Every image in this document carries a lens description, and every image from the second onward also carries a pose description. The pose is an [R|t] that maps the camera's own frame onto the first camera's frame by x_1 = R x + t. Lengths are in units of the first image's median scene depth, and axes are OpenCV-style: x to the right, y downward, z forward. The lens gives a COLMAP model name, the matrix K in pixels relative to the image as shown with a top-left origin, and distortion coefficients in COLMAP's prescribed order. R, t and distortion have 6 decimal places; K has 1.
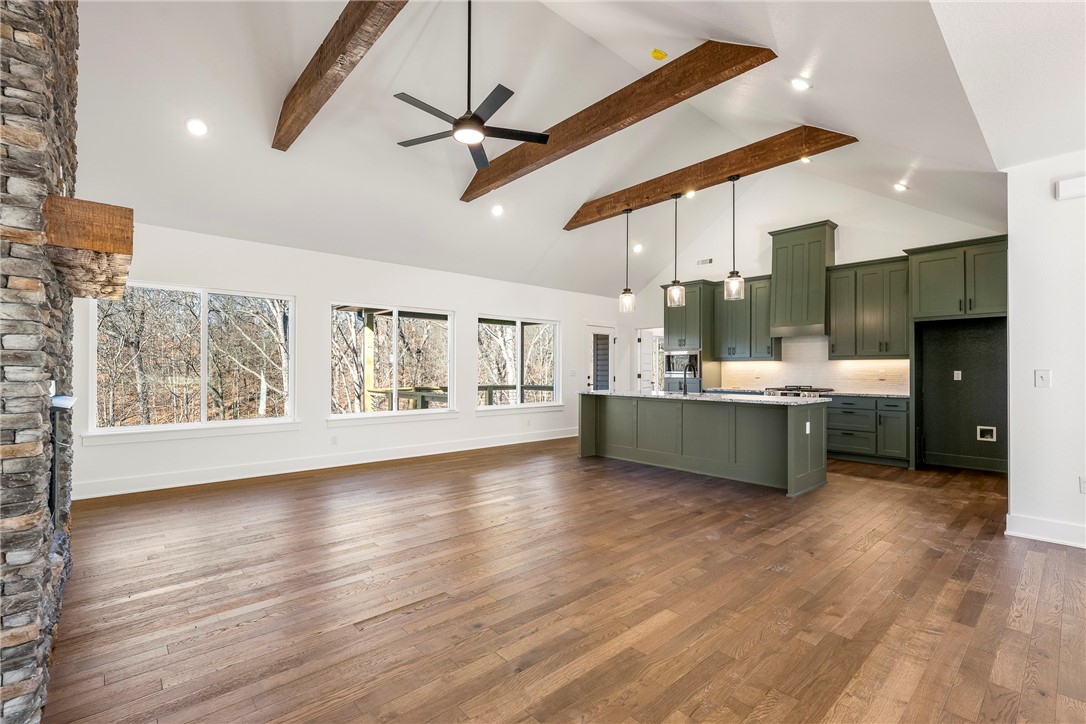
lens RADIAL K [[496.3, 0, 530.4], [0, 496.3, 367.0], [0, 0, 1]] dist [-0.002844, 0.002160]
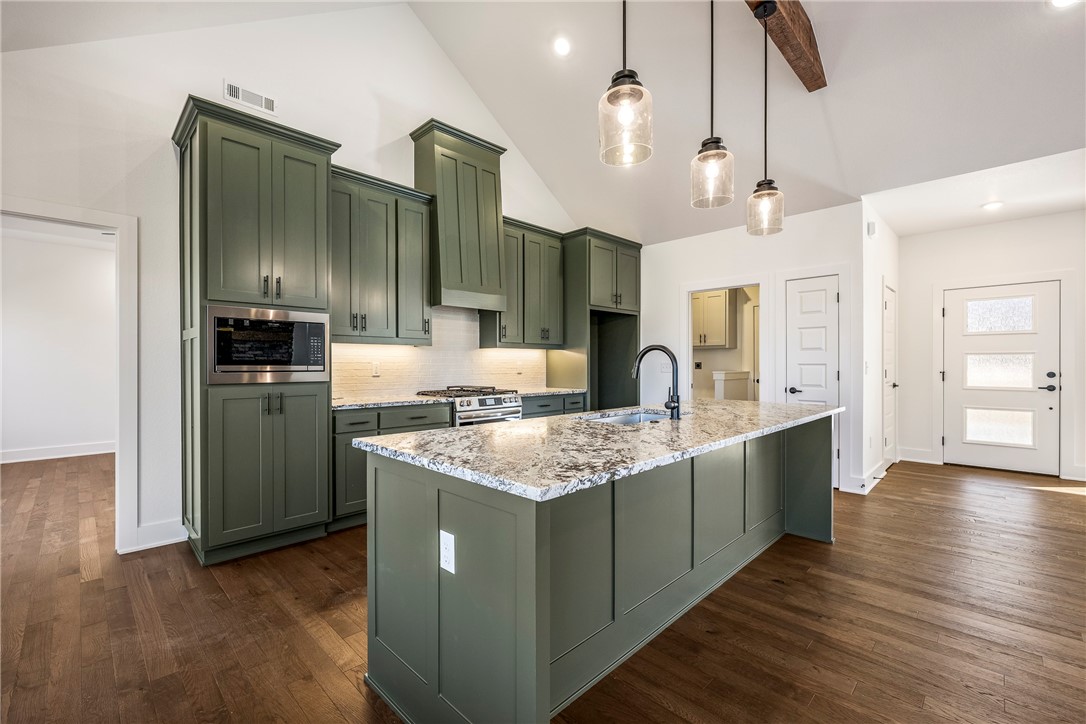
lens RADIAL K [[463.1, 0, 546.6], [0, 463.1, 369.3], [0, 0, 1]] dist [0.003839, -0.002040]
pose [[-0.083766, -0.012680, 0.996405, -0.064063], [-0.003052, 0.999918, 0.012468, 0.009332], [-0.996481, -0.001996, -0.083798, 1.078347]]
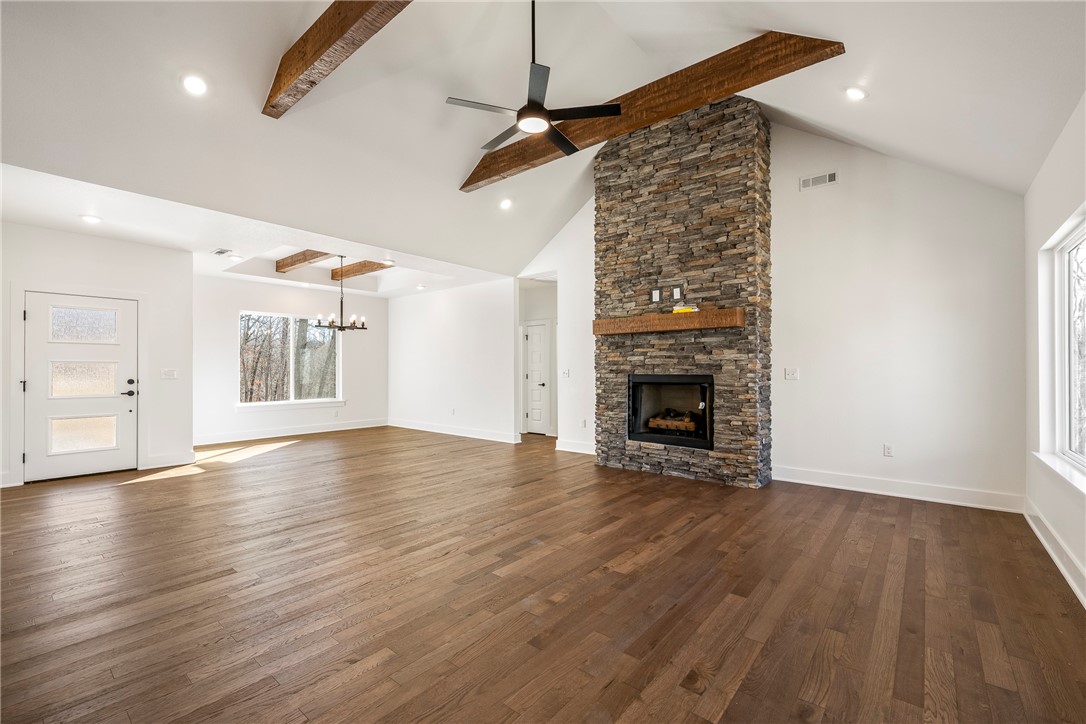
lens RADIAL K [[463.1, 0, 537.8], [0, 463.1, 365.5], [0, 0, 1]] dist [0.003839, -0.002040]
pose [[-0.988585, -0.001324, -0.150658, 0.001275], [0.000663, 0.999913, -0.013139, 0.007106], [0.150662, -0.013089, -0.988499, 1.164499]]
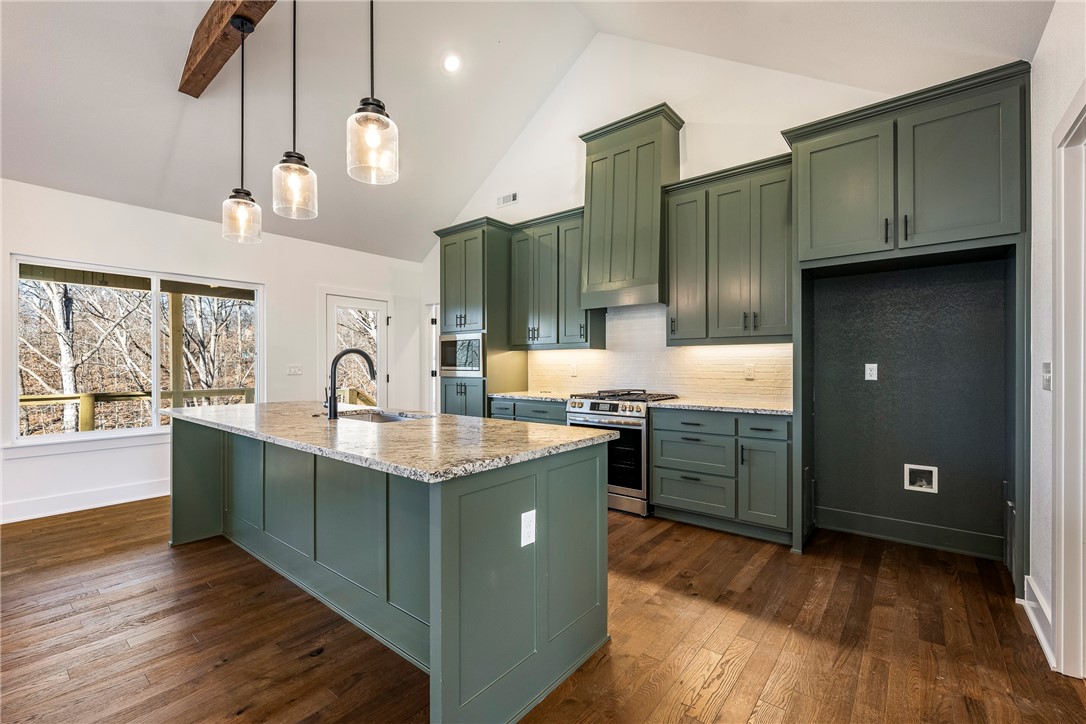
lens RADIAL K [[463.1, 0, 539.3], [0, 463.1, 365.8], [0, 0, 1]] dist [0.003839, -0.002040]
pose [[0.986358, -0.003702, 0.164571, 0.399388], [0.002822, 0.999980, 0.005582, 0.006354], [-0.164589, -0.005041, 0.986349, 0.534013]]
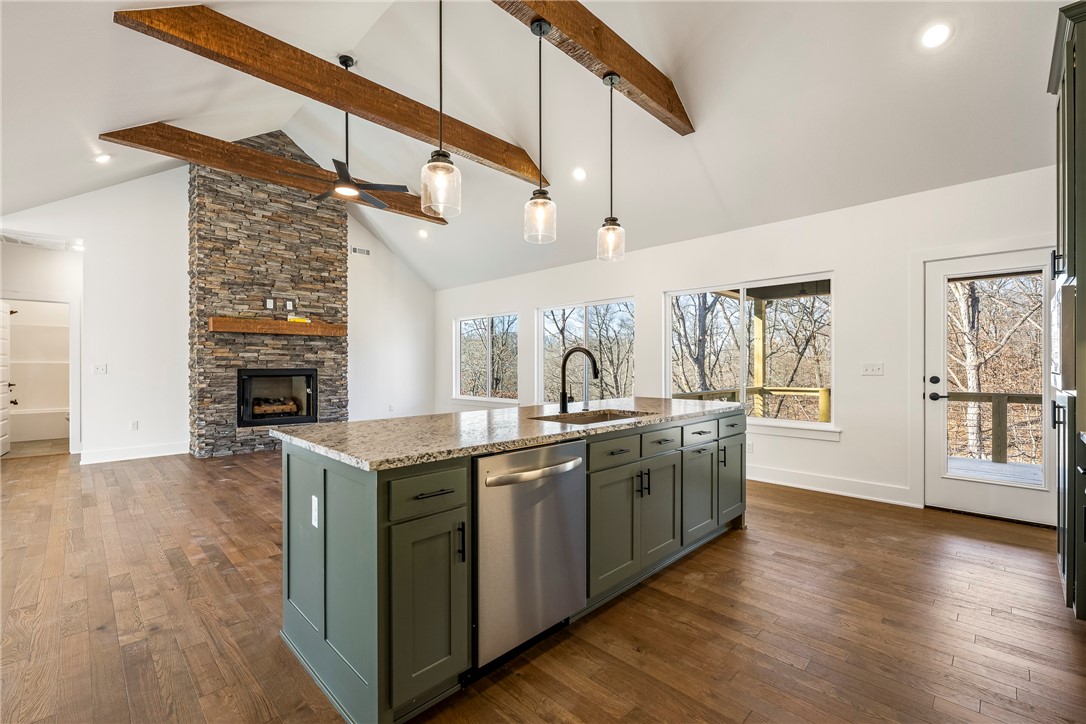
lens RADIAL K [[463.1, 0, 534.2], [0, 463.1, 365.9], [0, 0, 1]] dist [0.003839, -0.002040]
pose [[0.049424, -0.001820, -0.998776, 0.716136], [0.005563, 0.999983, -0.001547, 0.011088], [0.998762, -0.005479, 0.049433, 0.894333]]
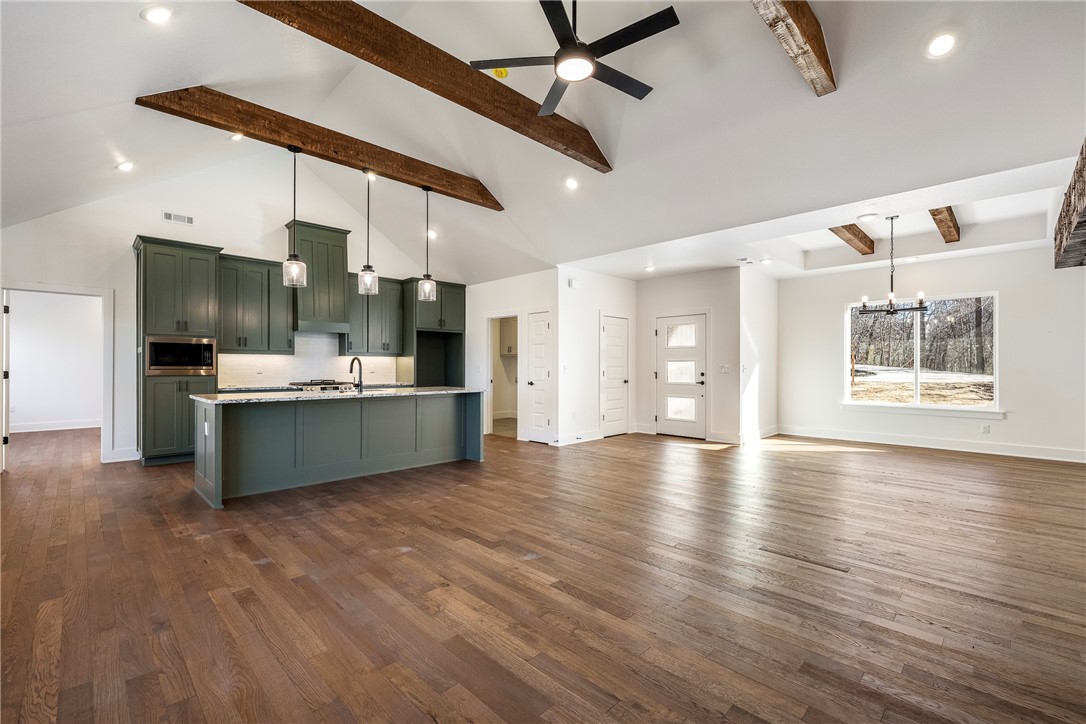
lens RADIAL K [[463.1, 0, 556.3], [0, 463.1, 370.0], [0, 0, 1]] dist [0.003839, -0.002040]
pose [[-0.094238, -0.015823, 0.995424, -0.535081], [-0.008368, 0.999851, 0.015101, -0.001063], [-0.995515, -0.006907, -0.094356, 0.683084]]
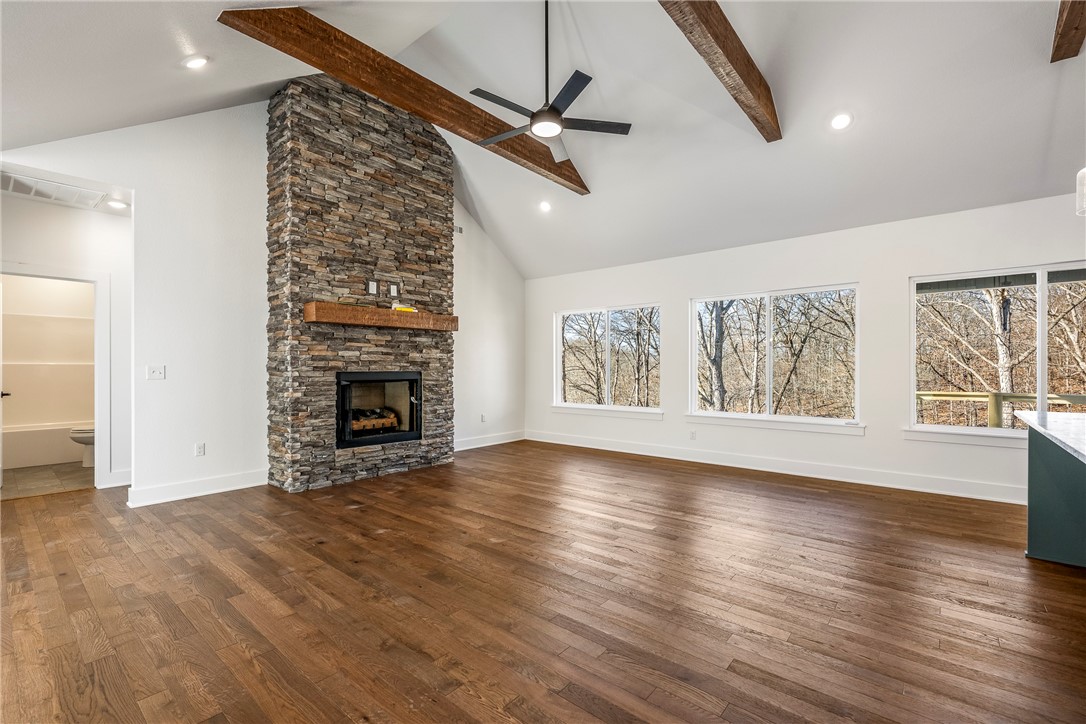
lens RADIAL K [[463.1, 0, 542.0], [0, 463.1, 366.5], [0, 0, 1]] dist [0.003839, -0.002040]
pose [[0.137814, -0.002484, -0.990455, 0.485910], [0.005291, 0.999984, -0.001772, 0.006581], [0.990444, -0.004996, 0.137825, 0.537258]]
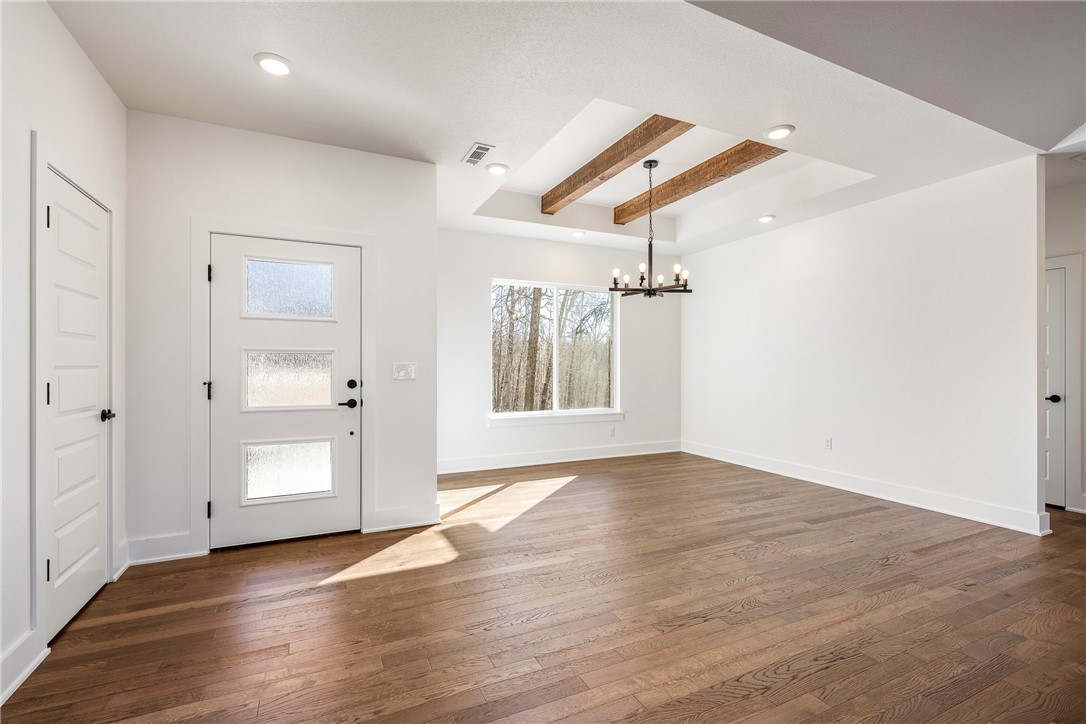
lens RADIAL K [[496.3, 0, 535.2], [0, 496.3, 365.6], [0, 0, 1]] dist [-0.002844, 0.002160]
pose [[-0.957688, -0.000244, 0.287809, 0.267154], [-0.002488, 0.999969, -0.007430, 0.008231], [-0.287798, -0.007832, -0.957659, 0.664059]]
